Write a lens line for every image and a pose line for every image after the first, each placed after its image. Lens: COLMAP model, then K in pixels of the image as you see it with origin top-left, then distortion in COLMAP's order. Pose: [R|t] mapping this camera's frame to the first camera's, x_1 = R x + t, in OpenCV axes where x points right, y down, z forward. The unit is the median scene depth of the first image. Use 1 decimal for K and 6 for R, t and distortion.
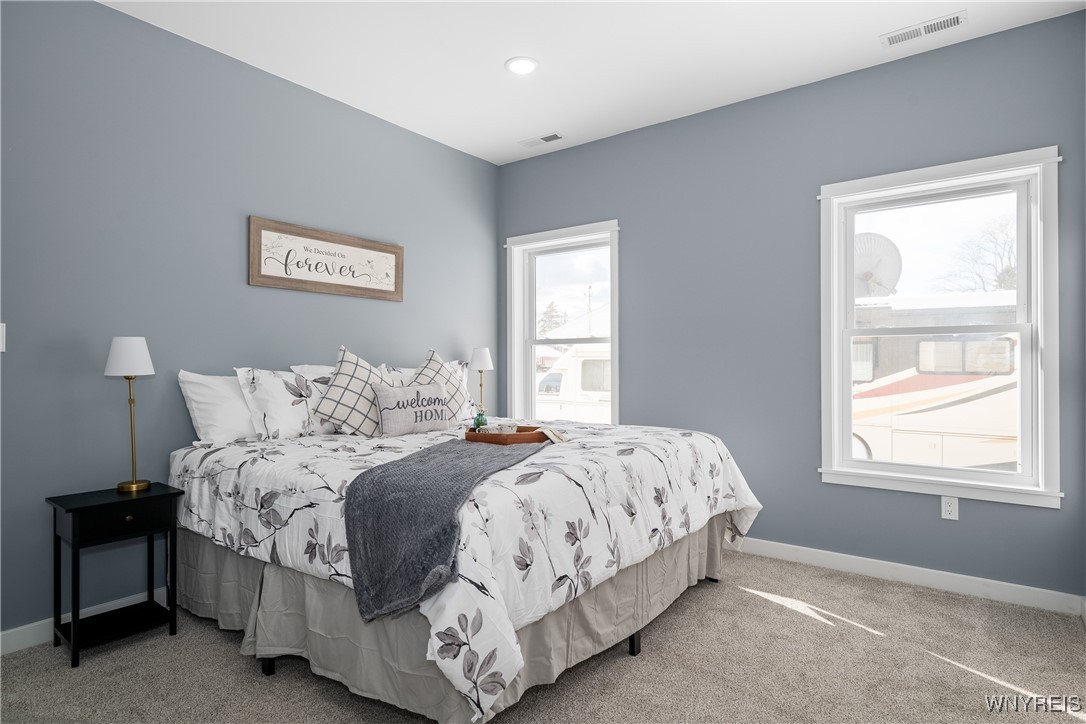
lens RADIAL K [[584.7, 0, 544.2], [0, 584.7, 355.7], [0, 0, 1]] dist [0.006992, -0.000418]
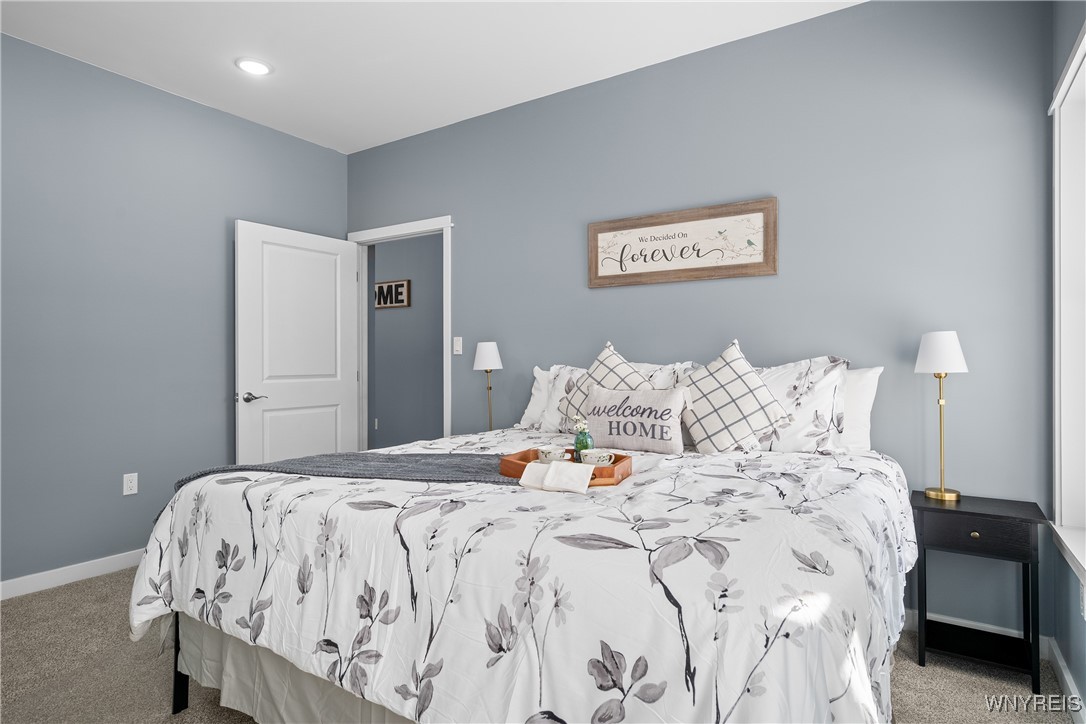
lens RADIAL K [[584.7, 0, 540.6], [0, 584.7, 355.7], [0, 0, 1]] dist [0.006992, -0.000418]
pose [[0.058661, -0.014961, -0.998166, 0.549495], [0.006831, 0.999870, -0.014585, 0.017088], [0.998255, -0.005963, 0.058756, 0.834747]]
